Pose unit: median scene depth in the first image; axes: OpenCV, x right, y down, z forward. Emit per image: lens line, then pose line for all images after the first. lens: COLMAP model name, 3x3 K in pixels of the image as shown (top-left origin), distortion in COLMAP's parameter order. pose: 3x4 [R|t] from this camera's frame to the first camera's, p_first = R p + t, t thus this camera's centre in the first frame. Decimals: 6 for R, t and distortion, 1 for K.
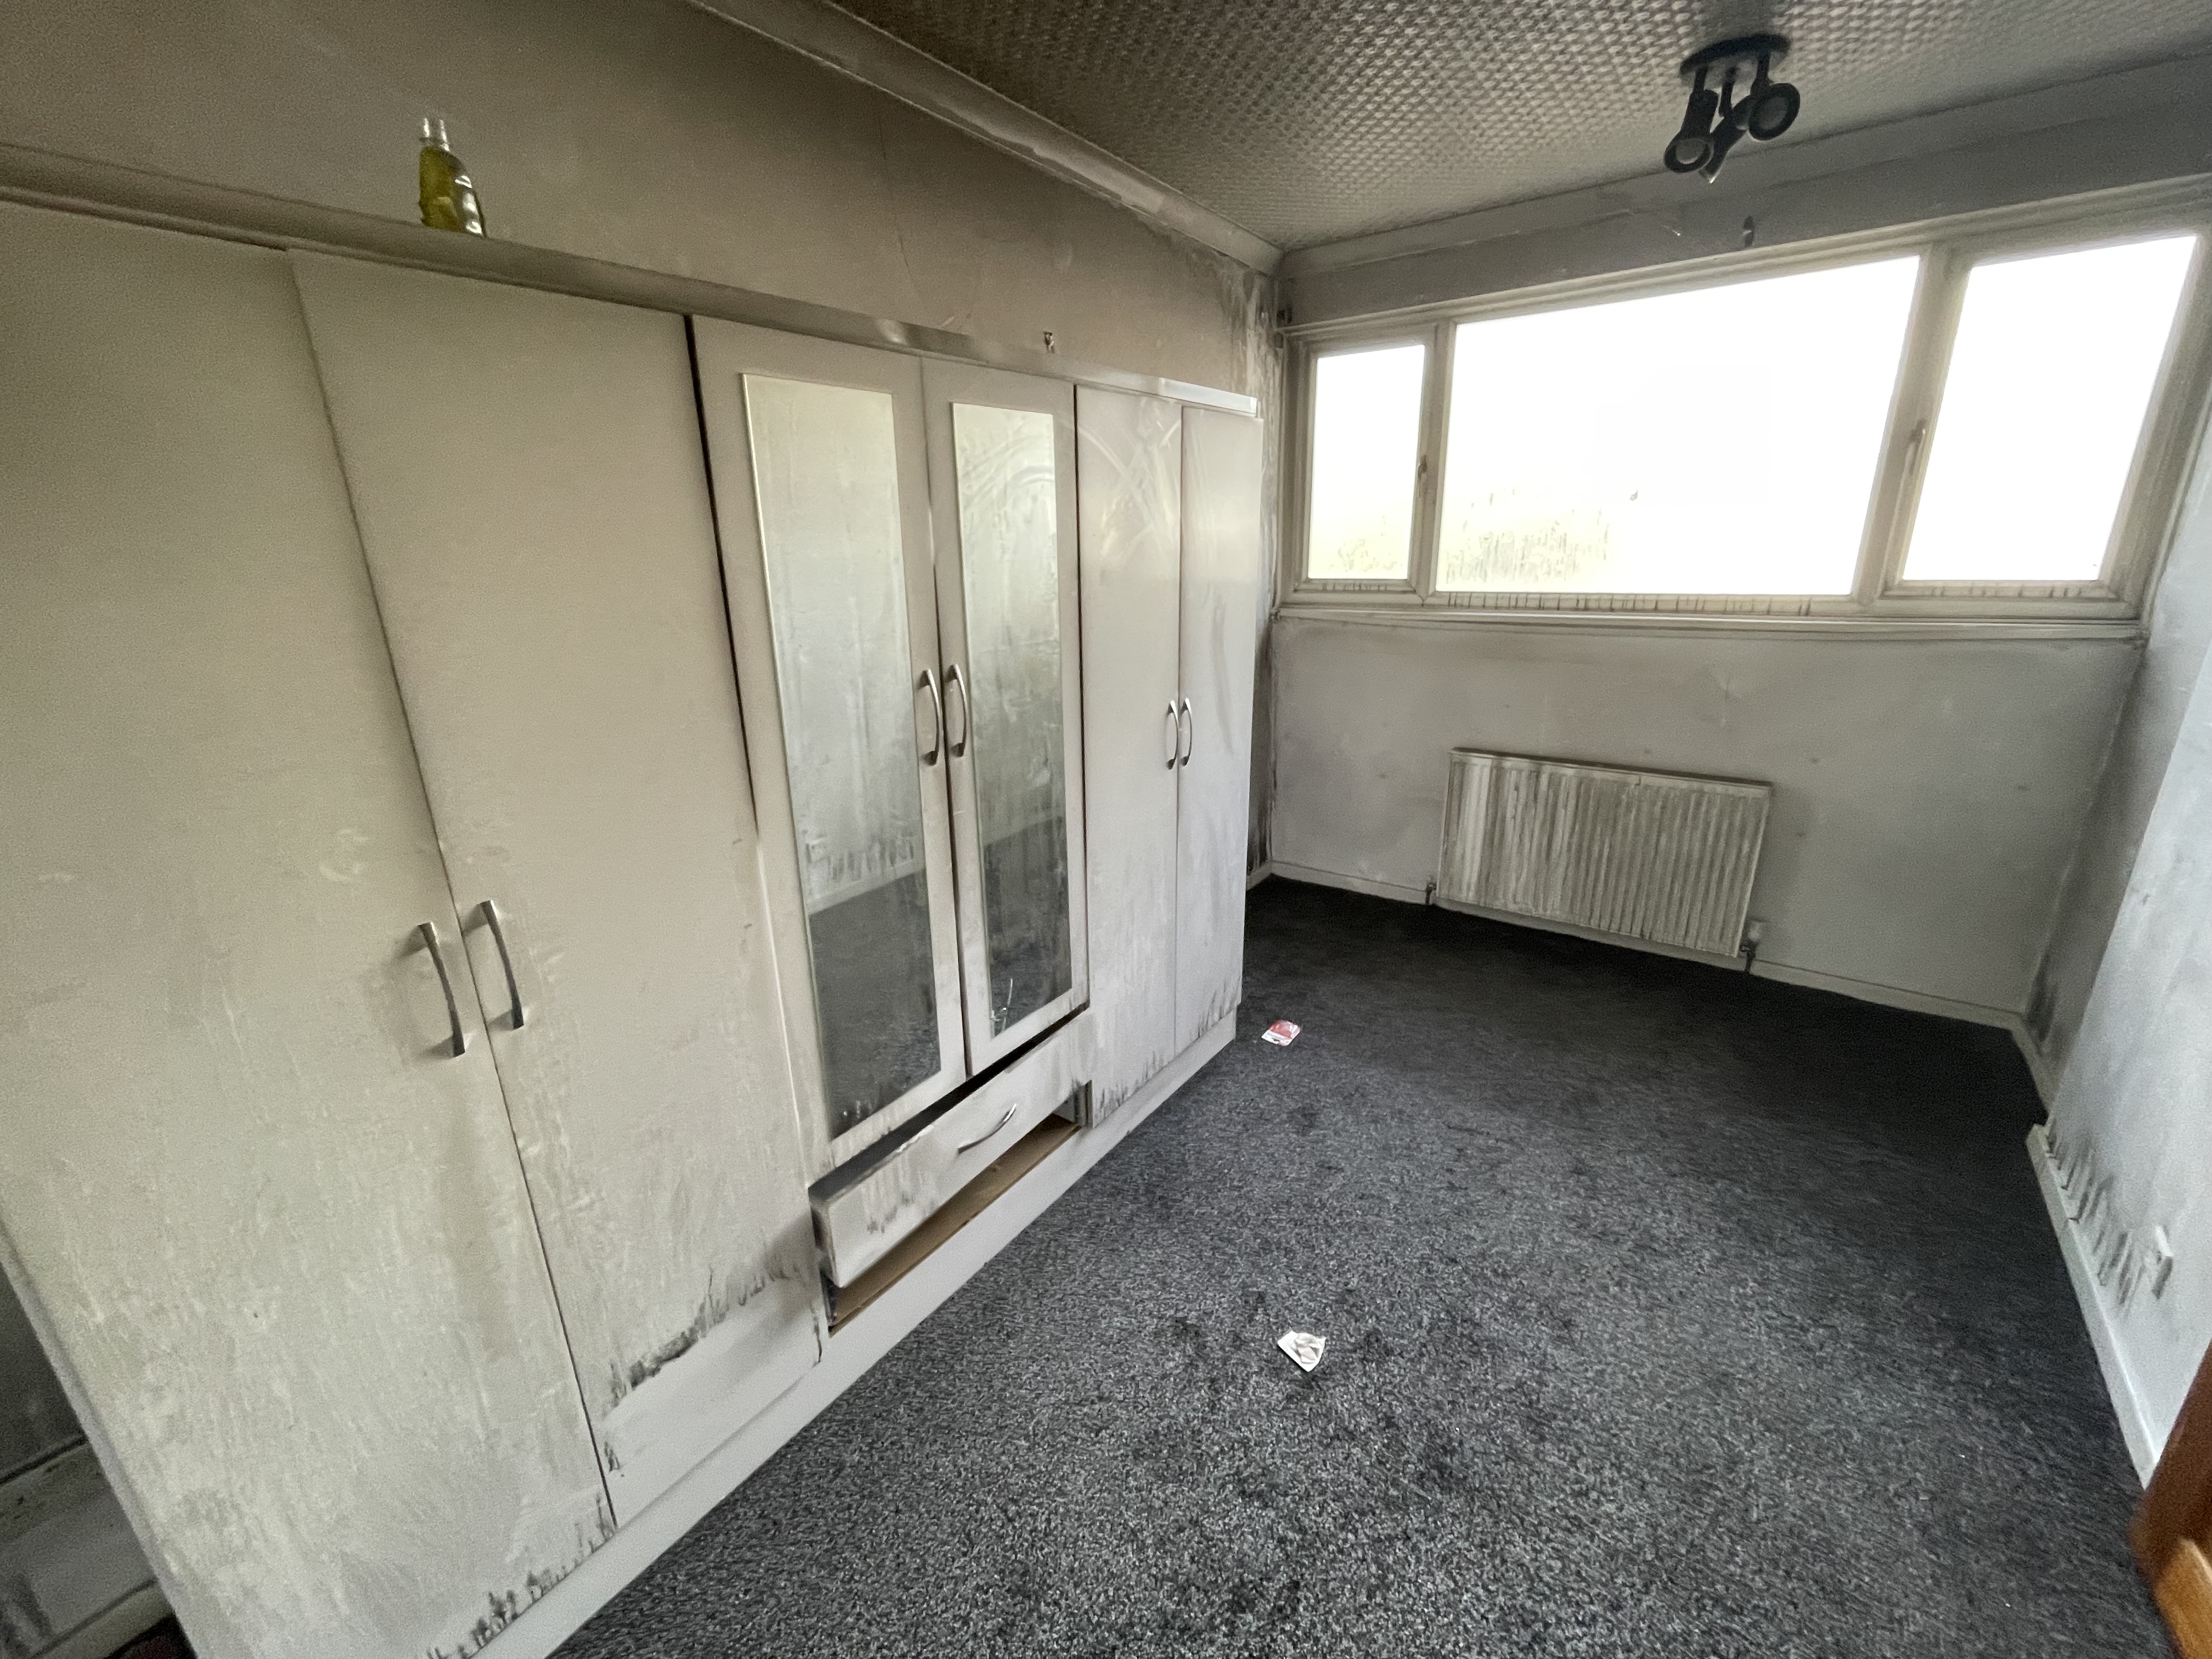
lens RADIAL K [[907.9, 0, 1101.2], [0, 907.9, 819.7], [0, 0, 1]] dist [0.002996, 0.000223]
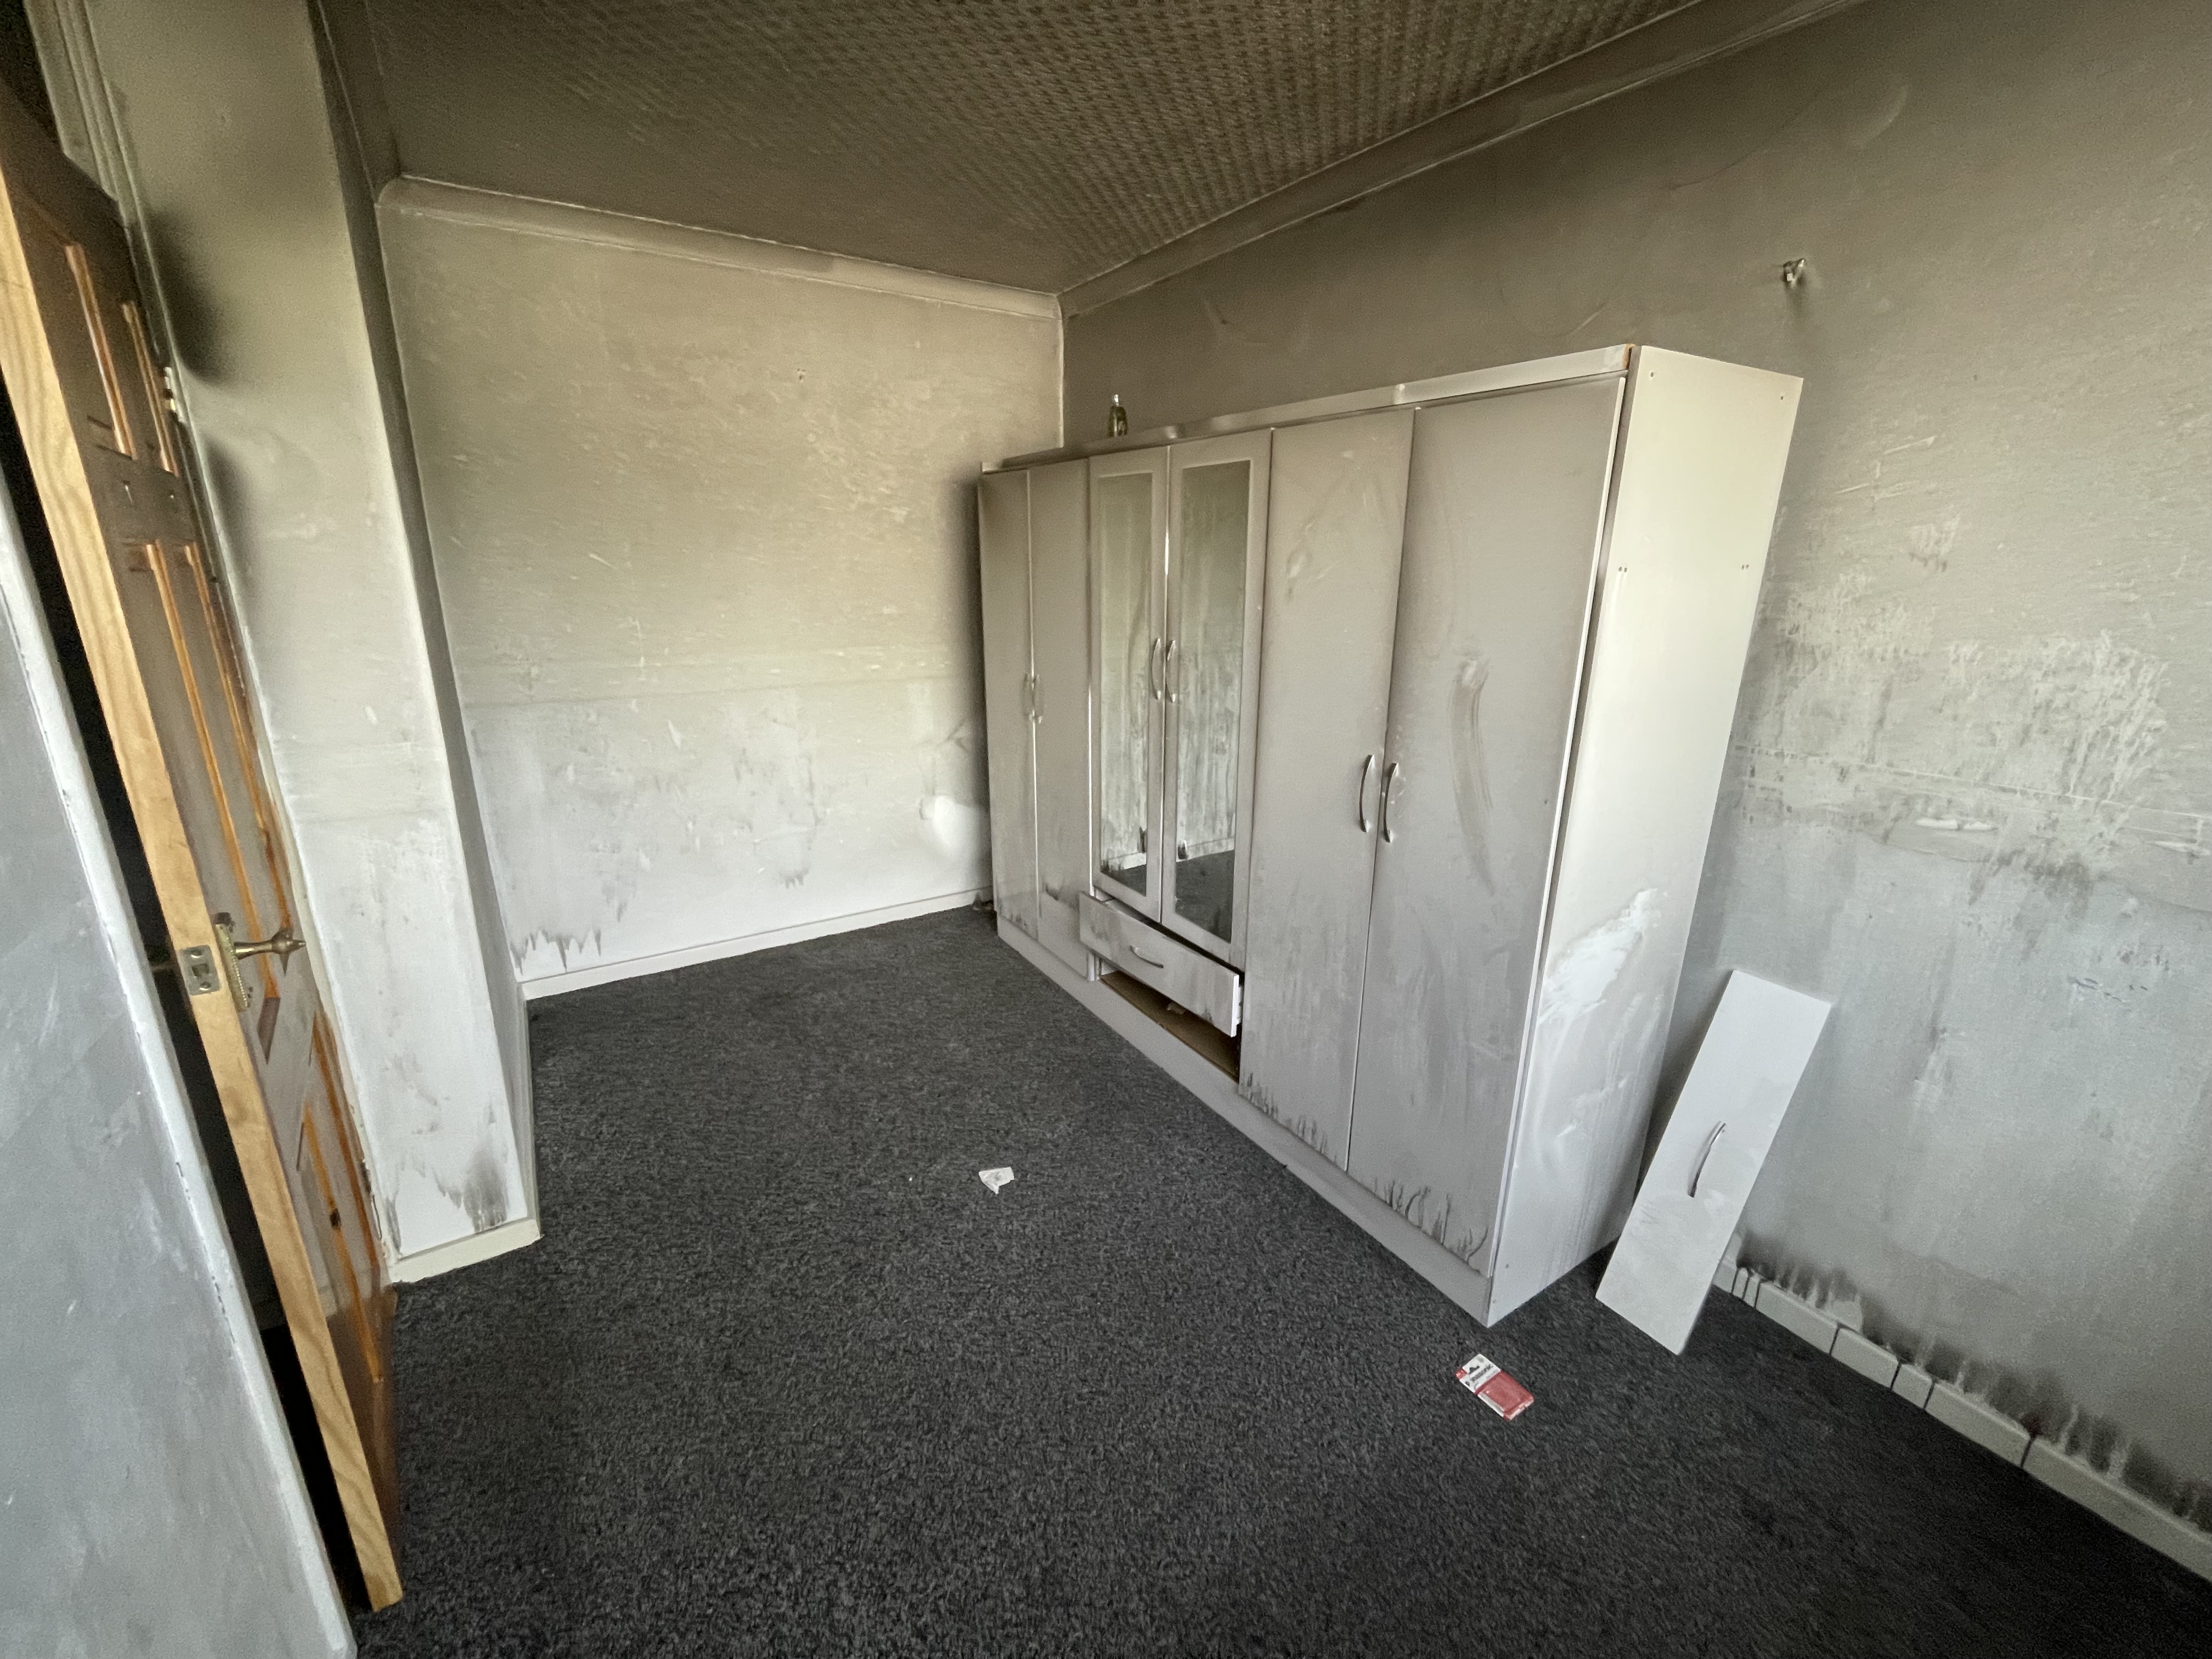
lens RADIAL K [[907.9, 0, 1103.6], [0, 907.9, 820.6], [0, 0, 1]] dist [0.002996, 0.000223]
pose [[-0.363842, 0.274923, -0.889964, 1.072738], [-0.287647, 0.875587, 0.388080, -0.376192], [0.885933, 0.397195, -0.239495, 1.128611]]
